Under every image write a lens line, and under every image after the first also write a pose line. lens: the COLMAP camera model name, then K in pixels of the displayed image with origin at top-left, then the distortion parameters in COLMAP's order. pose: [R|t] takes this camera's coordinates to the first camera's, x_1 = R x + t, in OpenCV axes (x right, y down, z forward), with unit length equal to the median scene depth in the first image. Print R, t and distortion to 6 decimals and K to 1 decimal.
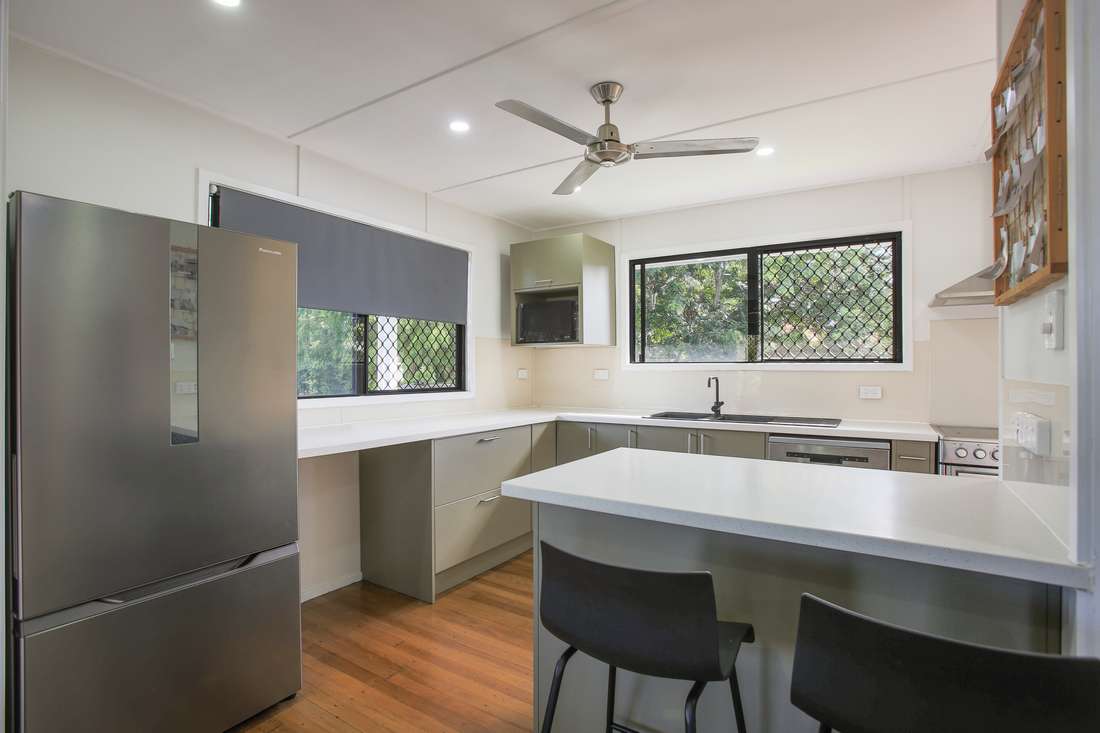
lens RADIAL K [[544.9, 0, 553.7], [0, 544.9, 364.9], [0, 0, 1]] dist [-0.057054, 0.031128]
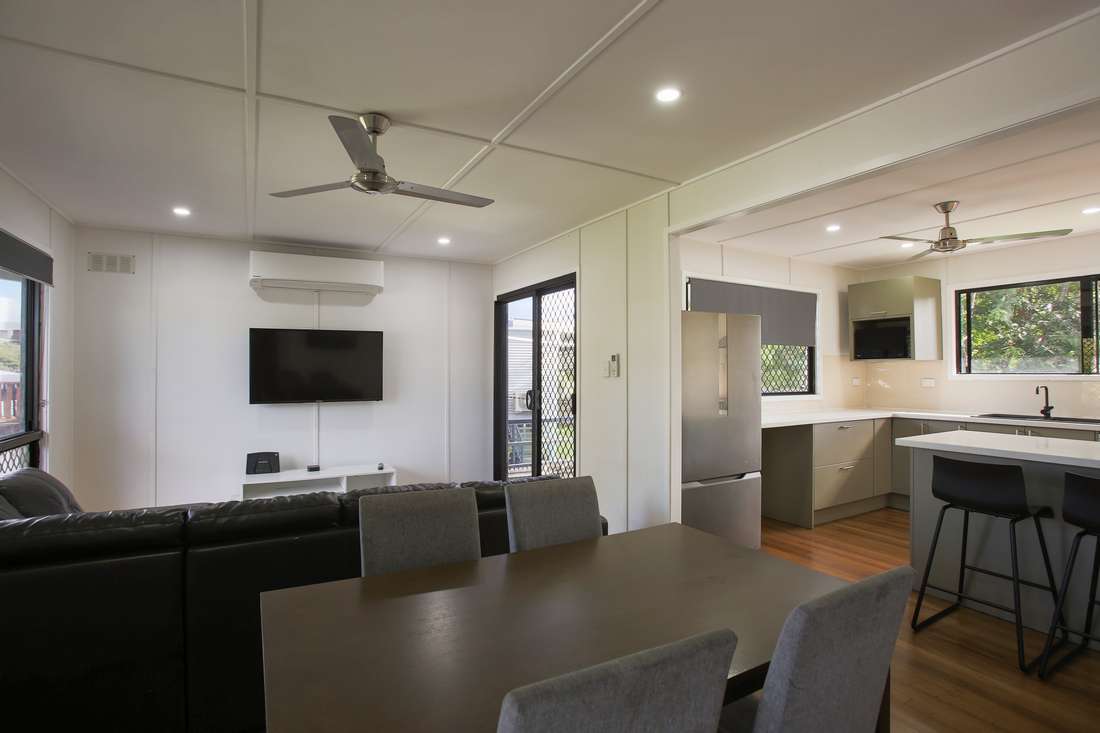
lens RADIAL K [[544.9, 0, 553.7], [0, 544.9, 364.9], [0, 0, 1]] dist [-0.057054, 0.031128]
pose [[0.886113, -0.007498, -0.463409, -0.118760], [0.003665, 0.999951, -0.009173, -0.016827], [0.463455, 0.006430, 0.886097, -0.536020]]
